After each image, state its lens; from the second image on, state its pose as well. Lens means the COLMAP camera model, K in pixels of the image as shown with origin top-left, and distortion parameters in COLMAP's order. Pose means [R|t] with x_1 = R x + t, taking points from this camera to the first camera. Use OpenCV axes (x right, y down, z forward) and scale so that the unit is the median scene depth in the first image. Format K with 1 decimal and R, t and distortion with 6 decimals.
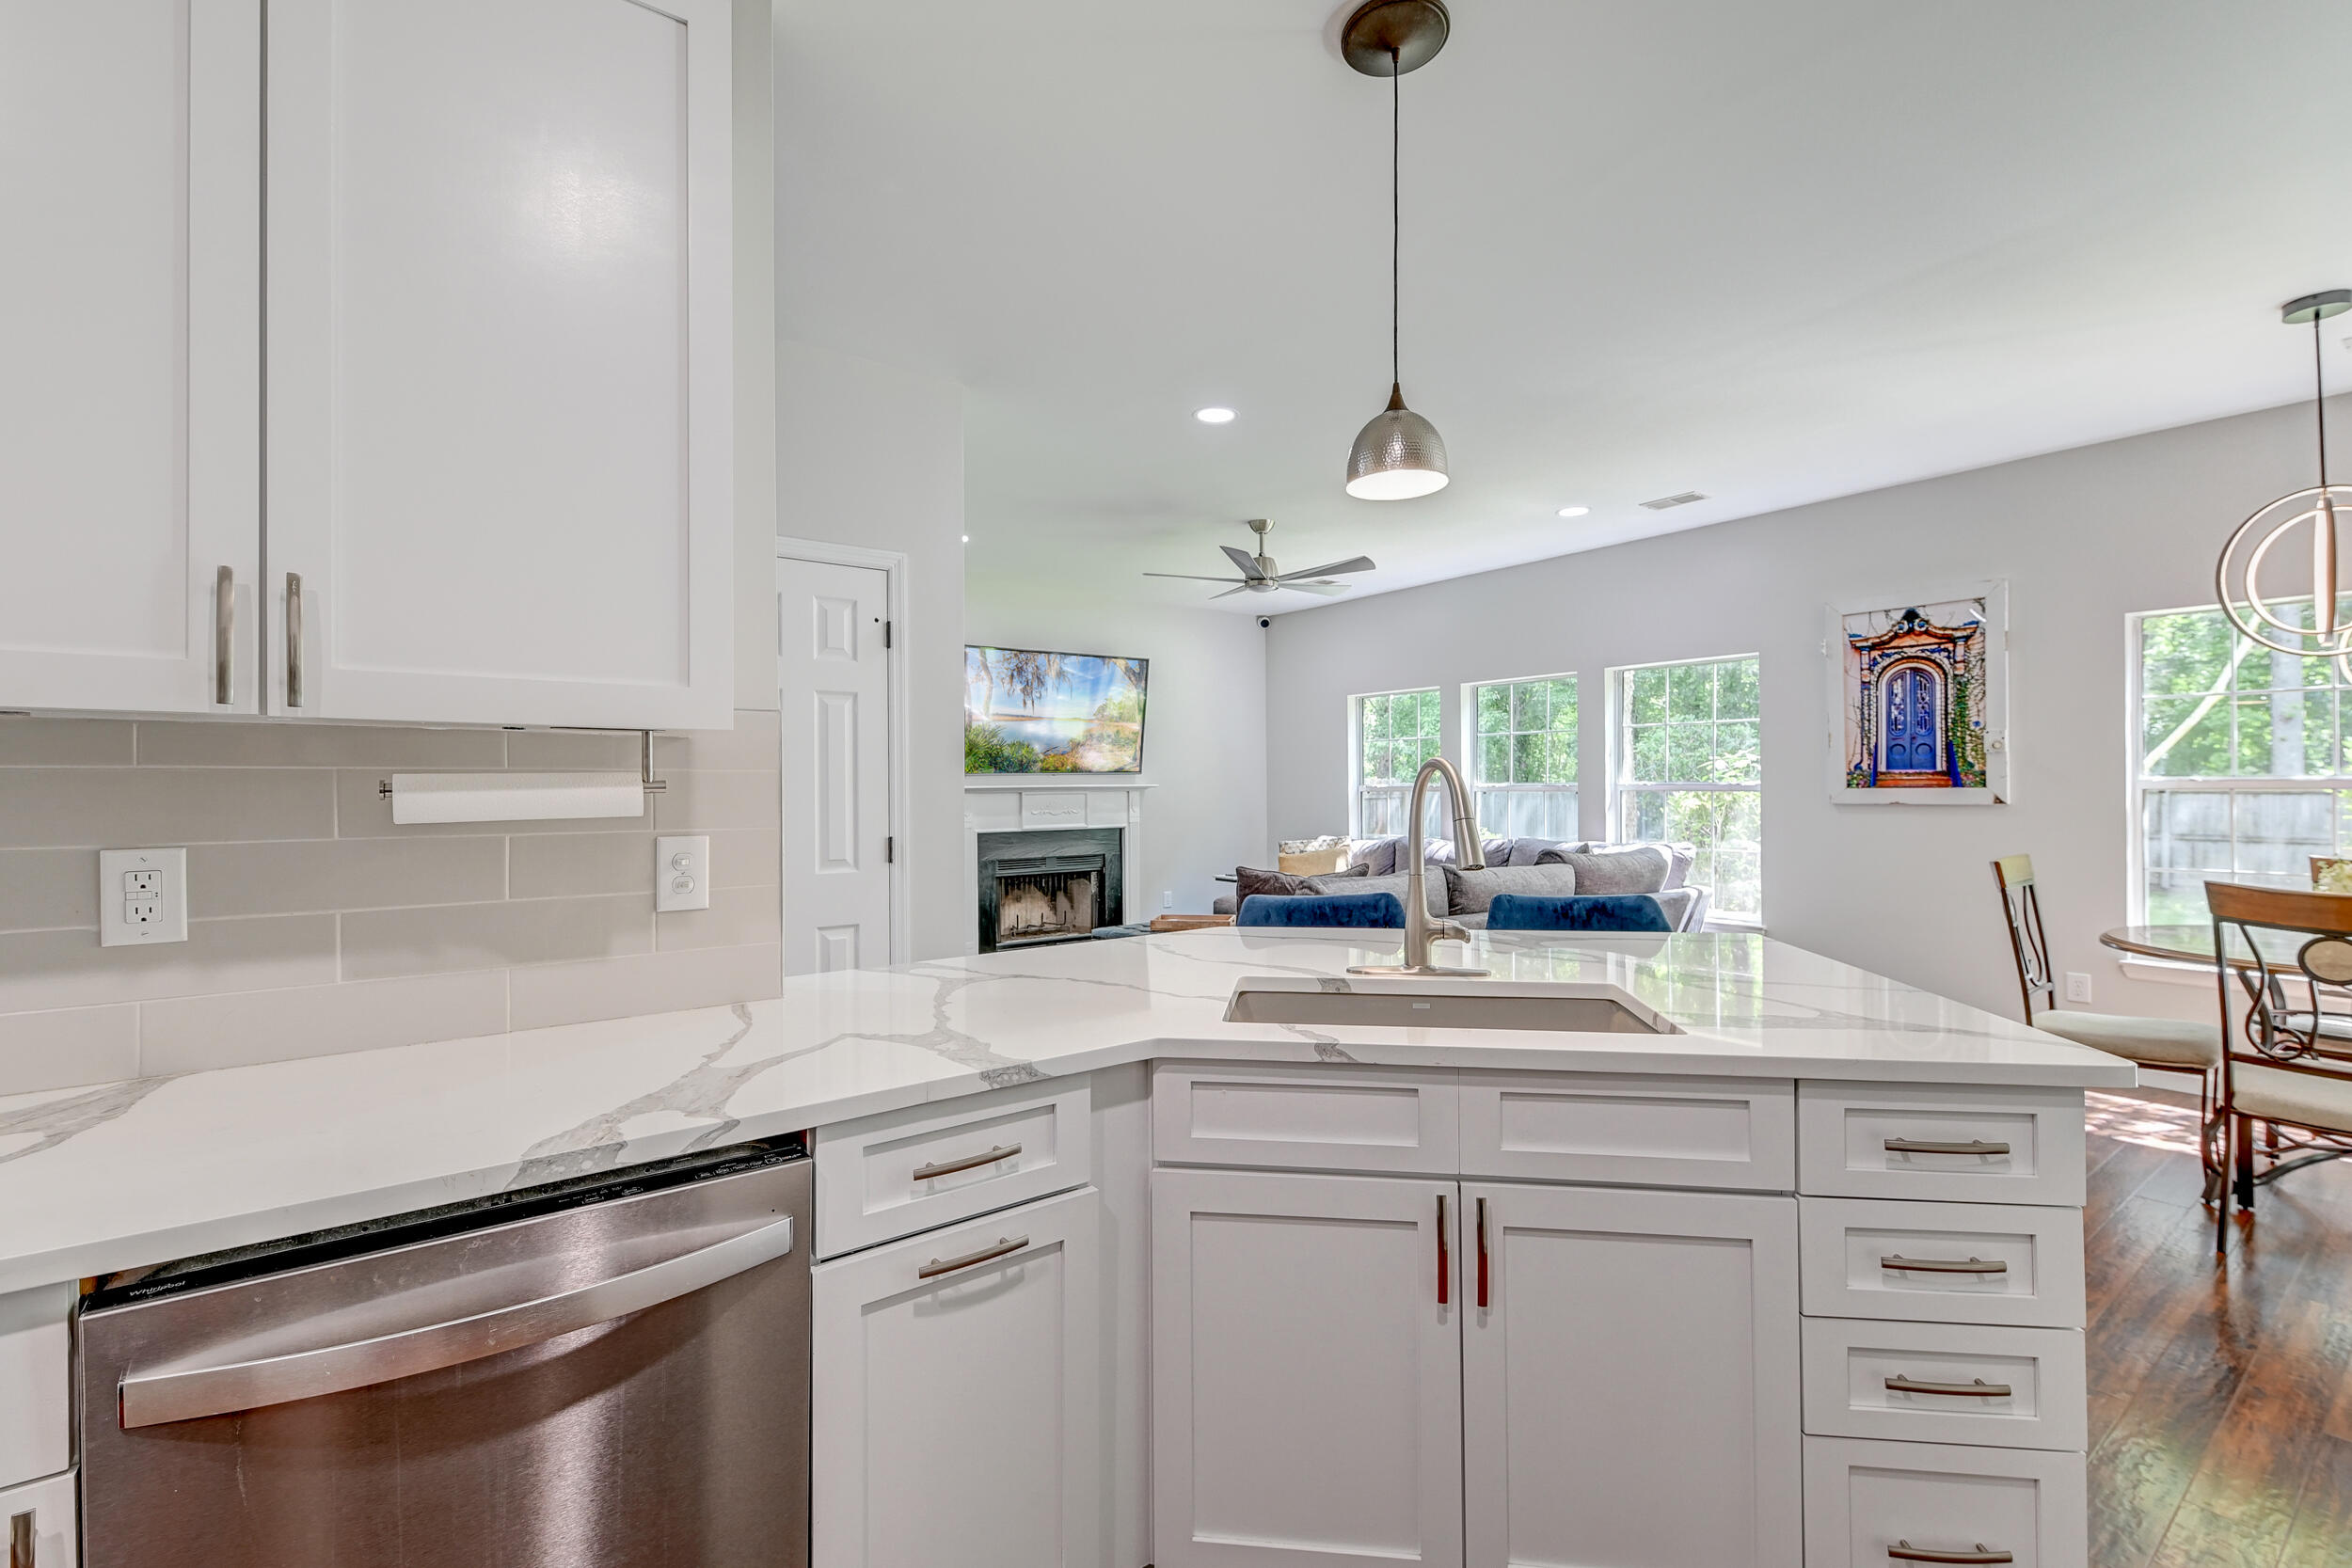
lens RADIAL K [[1001.6, 0, 1163.1], [0, 1001.6, 792.4], [0, 0, 1]] dist [0.018772, -0.007258]
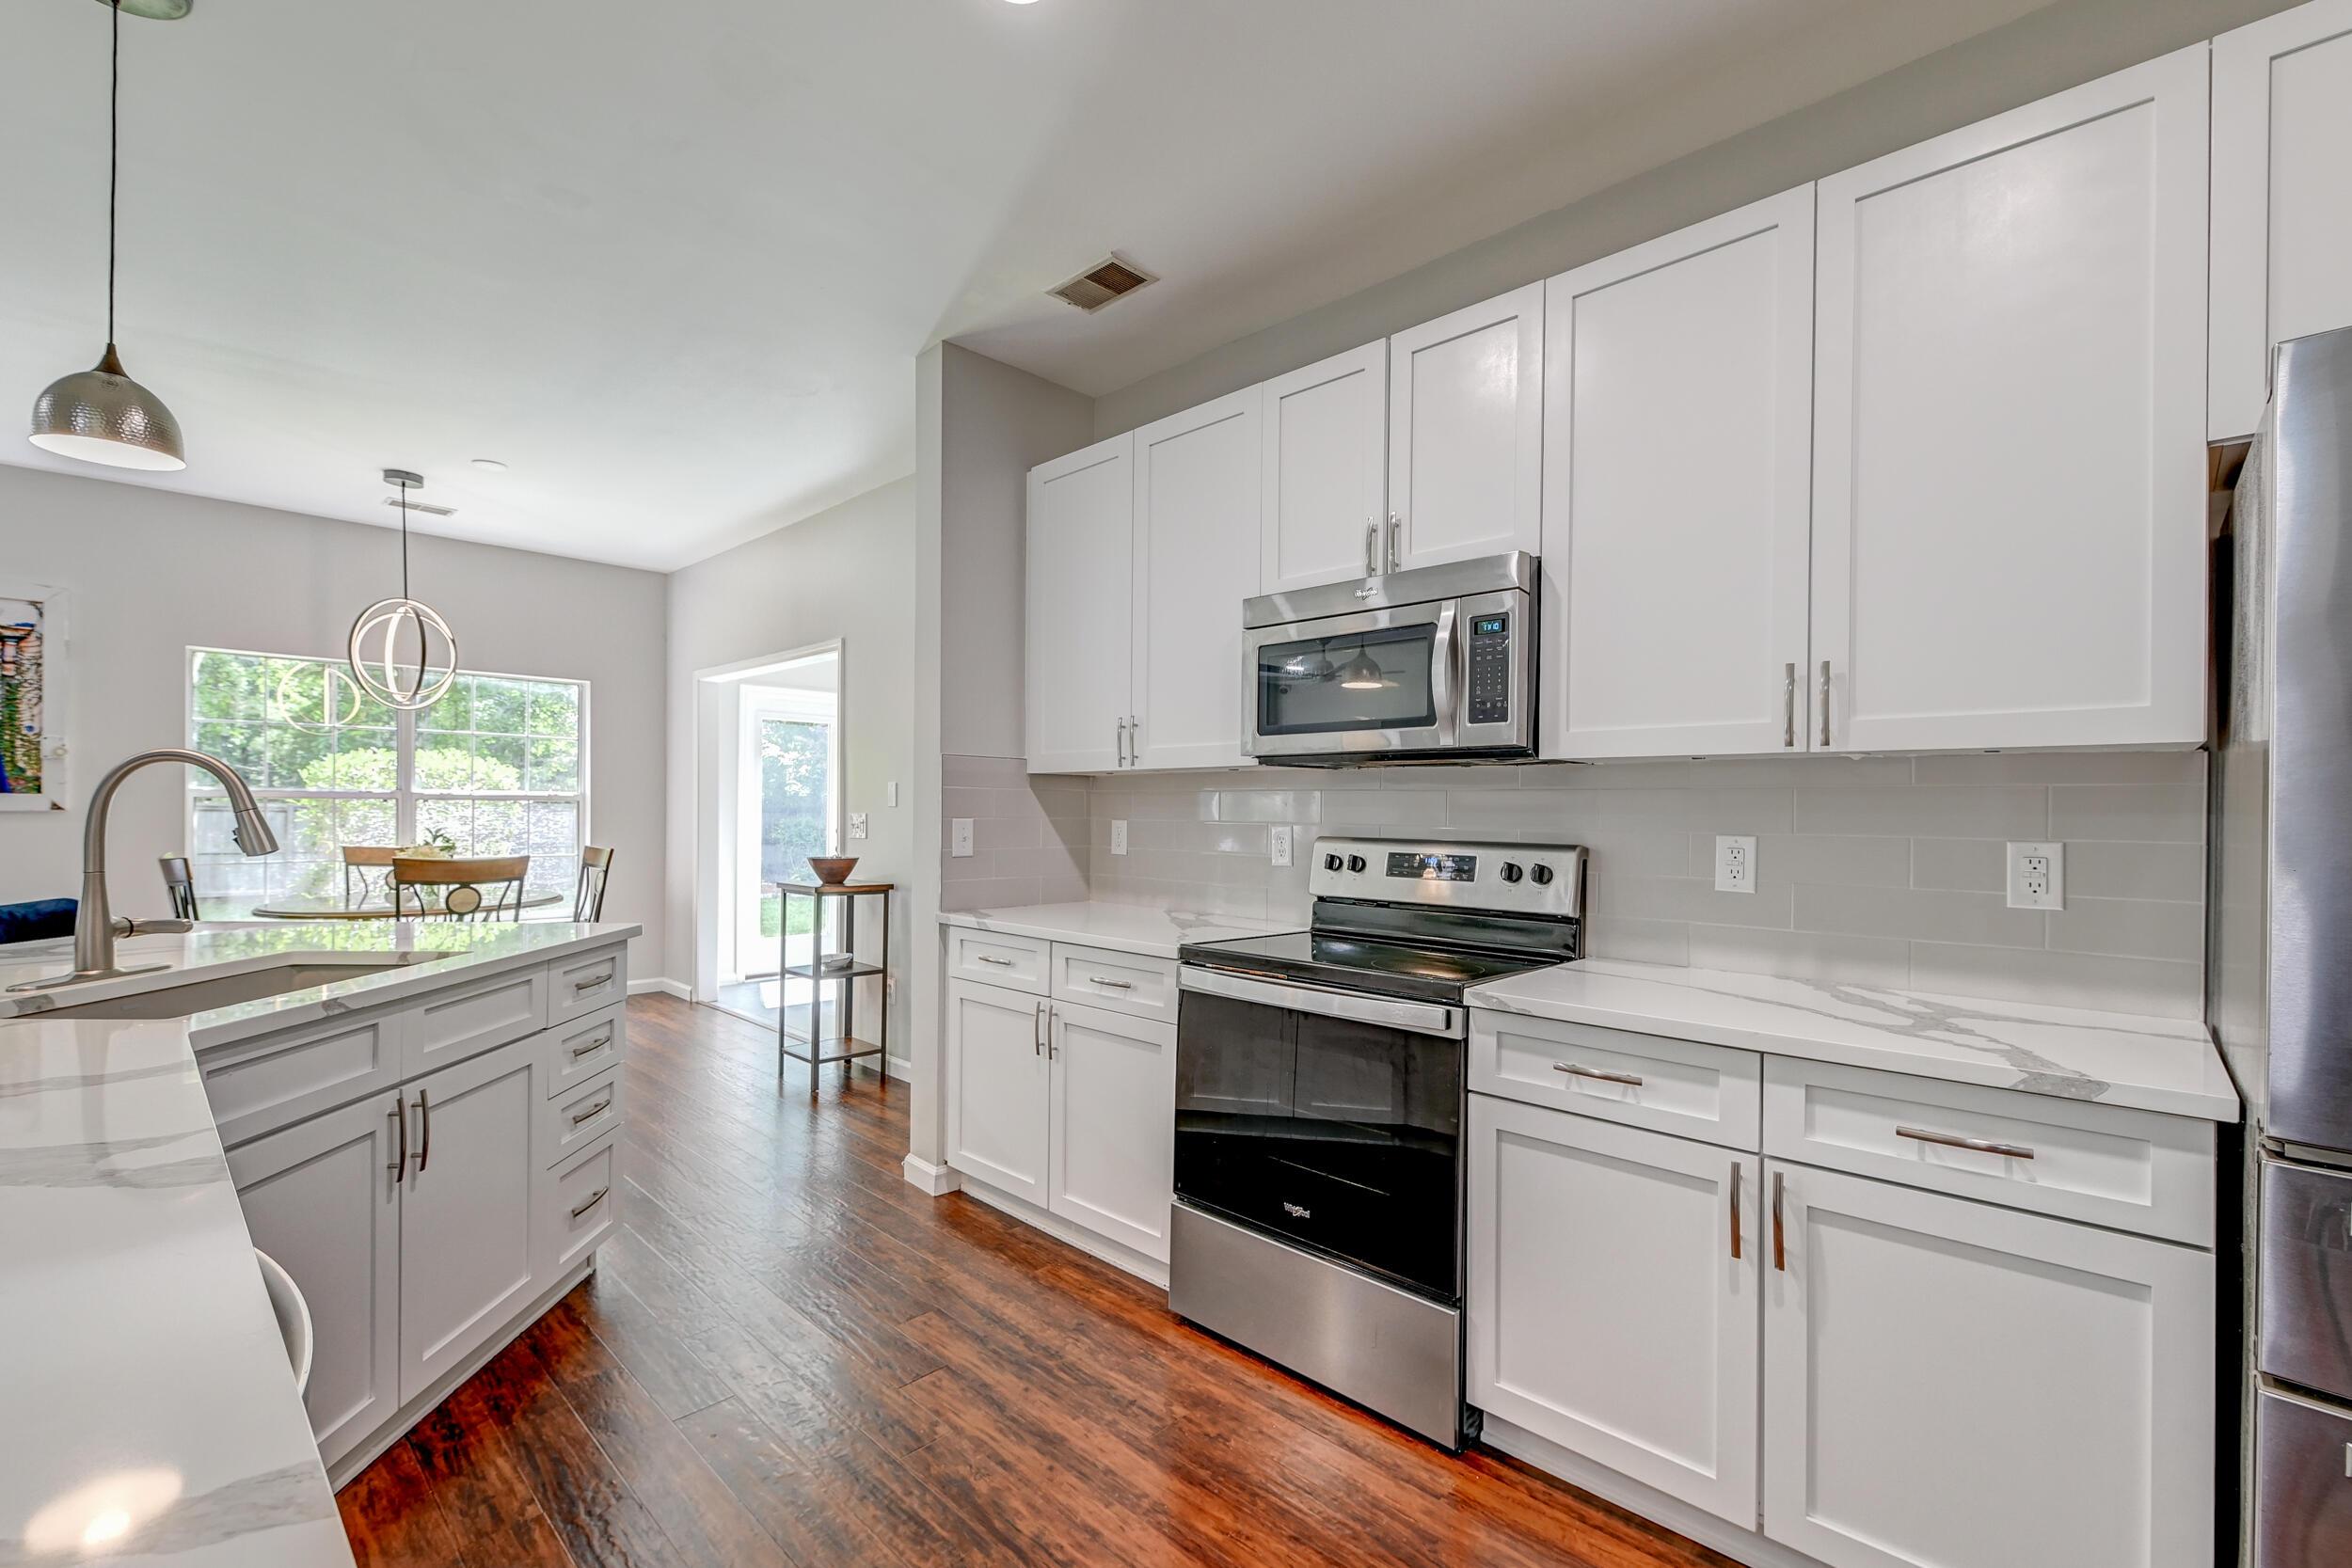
lens RADIAL K [[1001.6, 0, 1181.0], [0, 1001.6, 805.5], [0, 0, 1]] dist [0.018772, -0.007258]
pose [[-0.175100, 0.006258, 0.984531, -0.338839], [-0.003425, 0.999970, -0.006966, 0.009272], [-0.984545, -0.004592, -0.175073, 0.071145]]
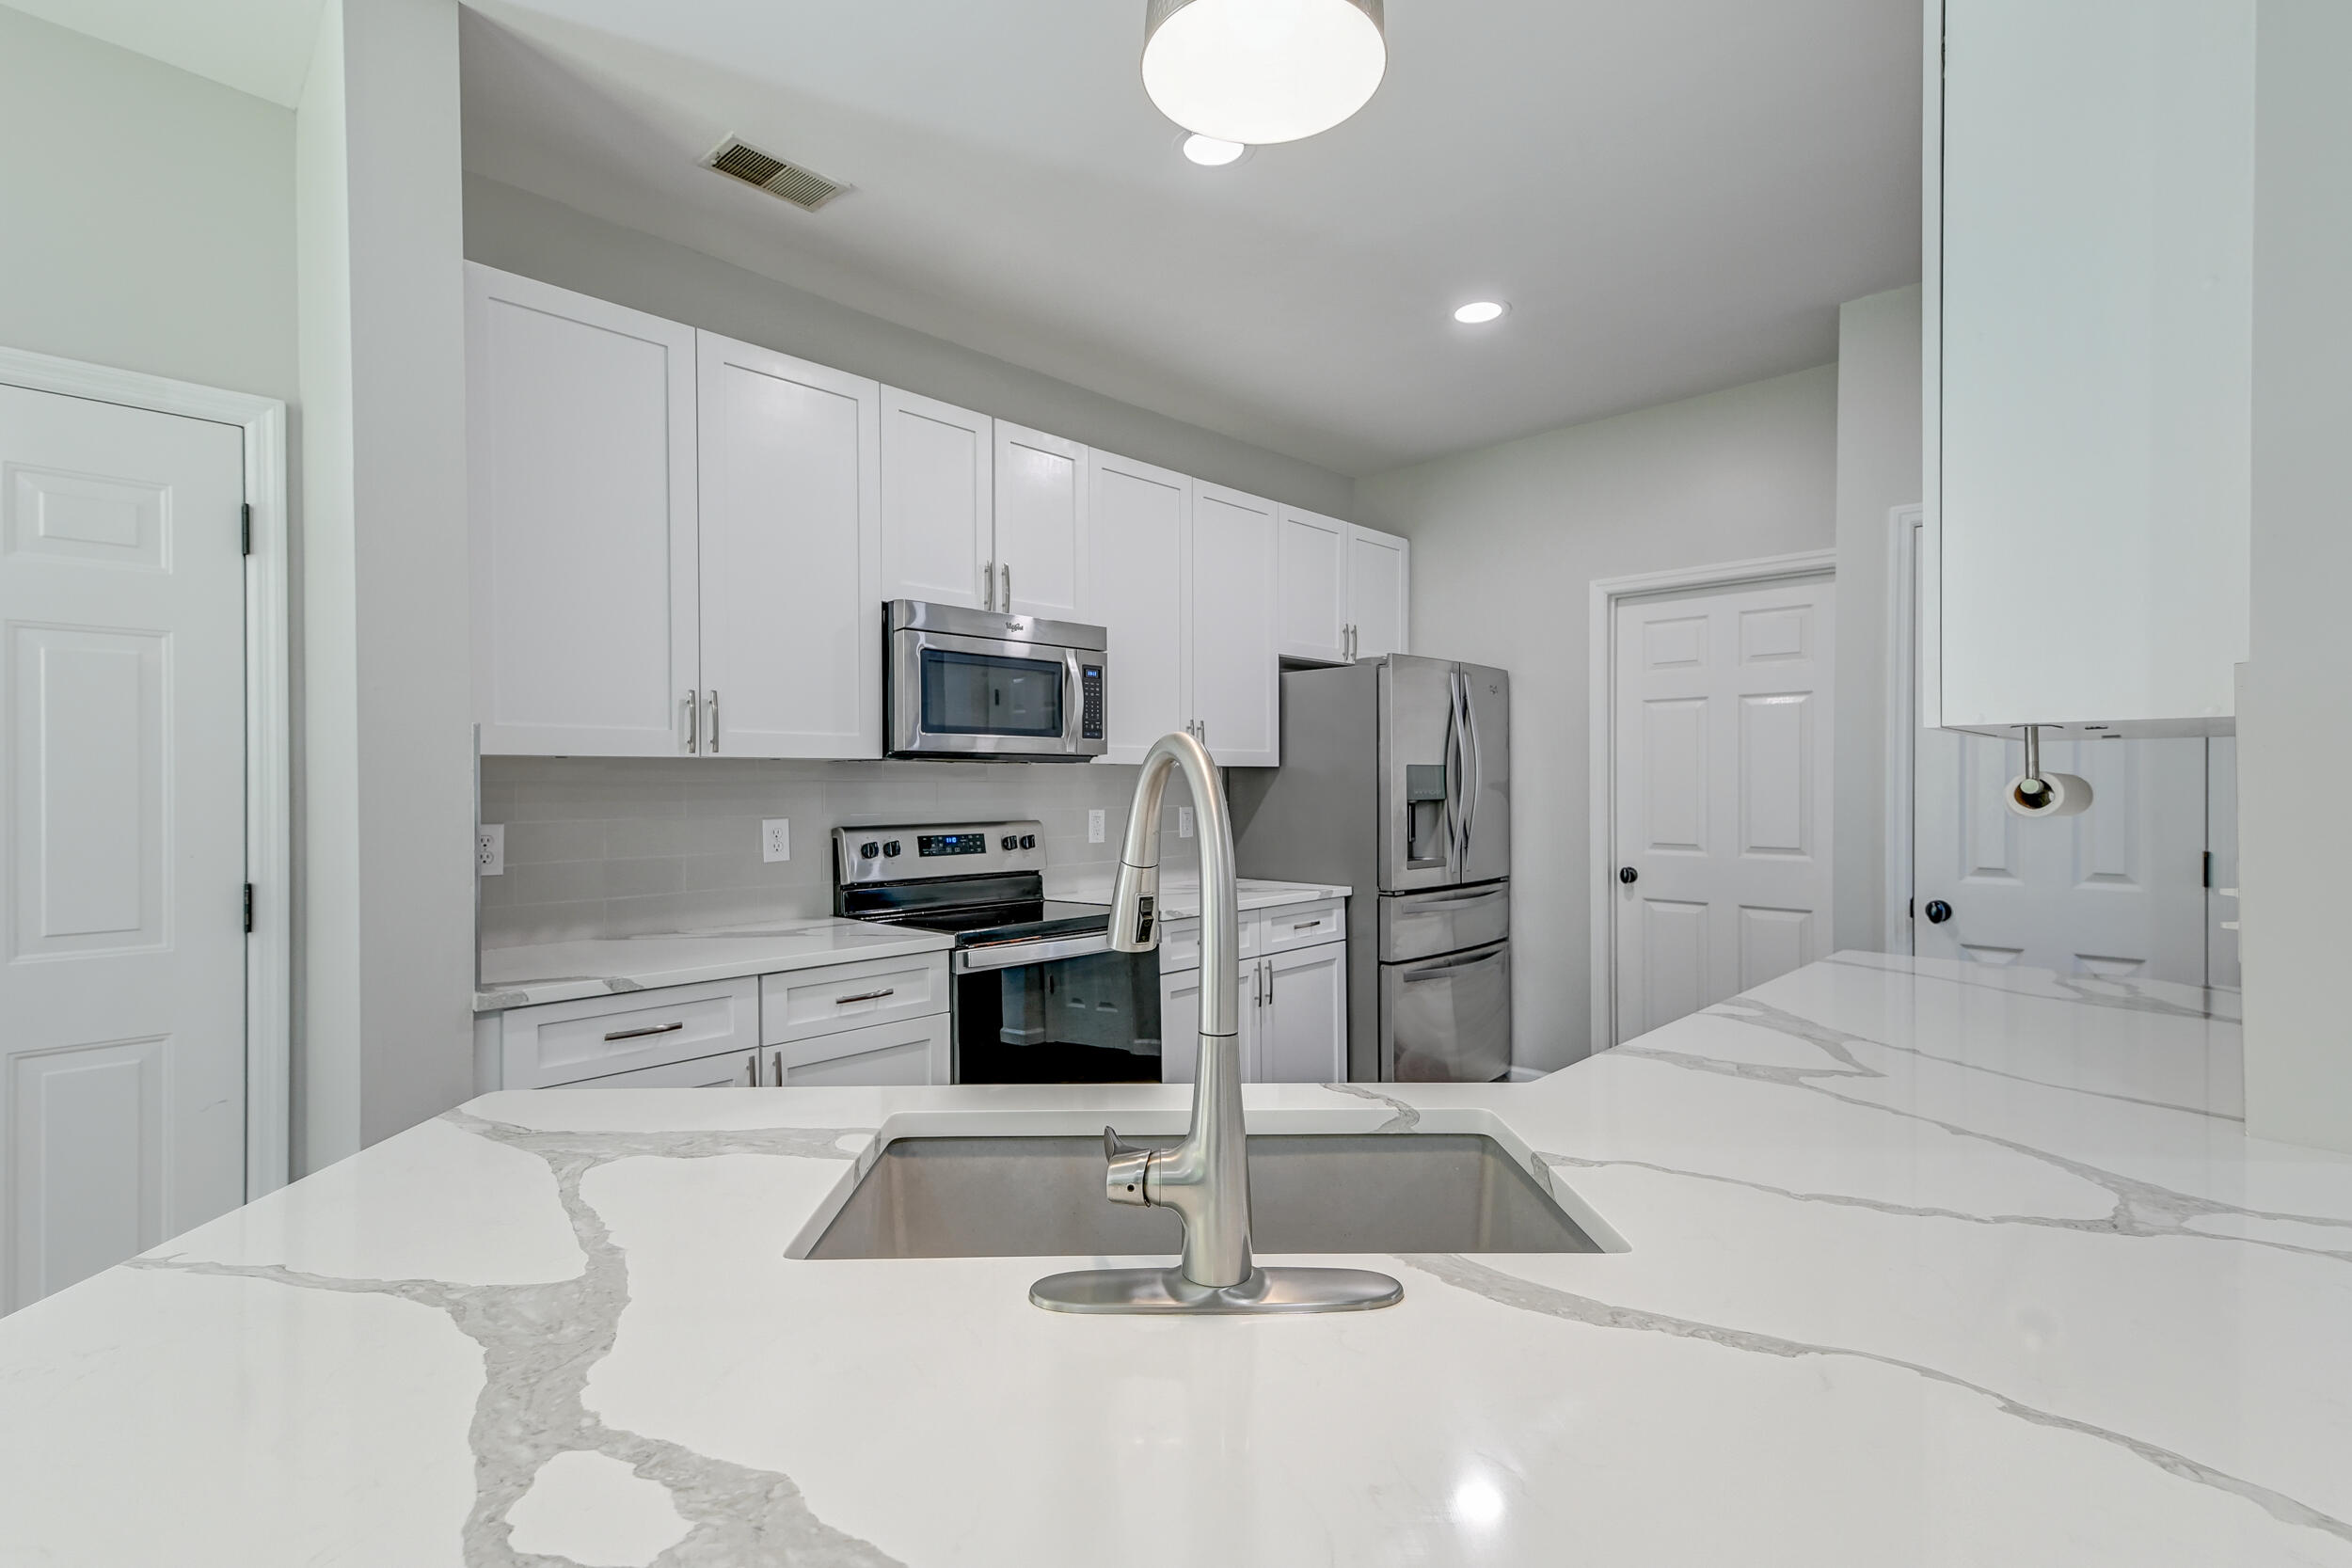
lens RADIAL K [[1103.1, 0, 1165.7], [0, 1103.1, 781.5], [0, 0, 1]] dist [0.028625, 0.000049]
pose [[-0.985171, 0.007663, -0.171404, 0.145816], [0.006518, 0.999953, 0.007243, -0.007507], [0.171452, 0.006018, -0.985174, 0.571173]]
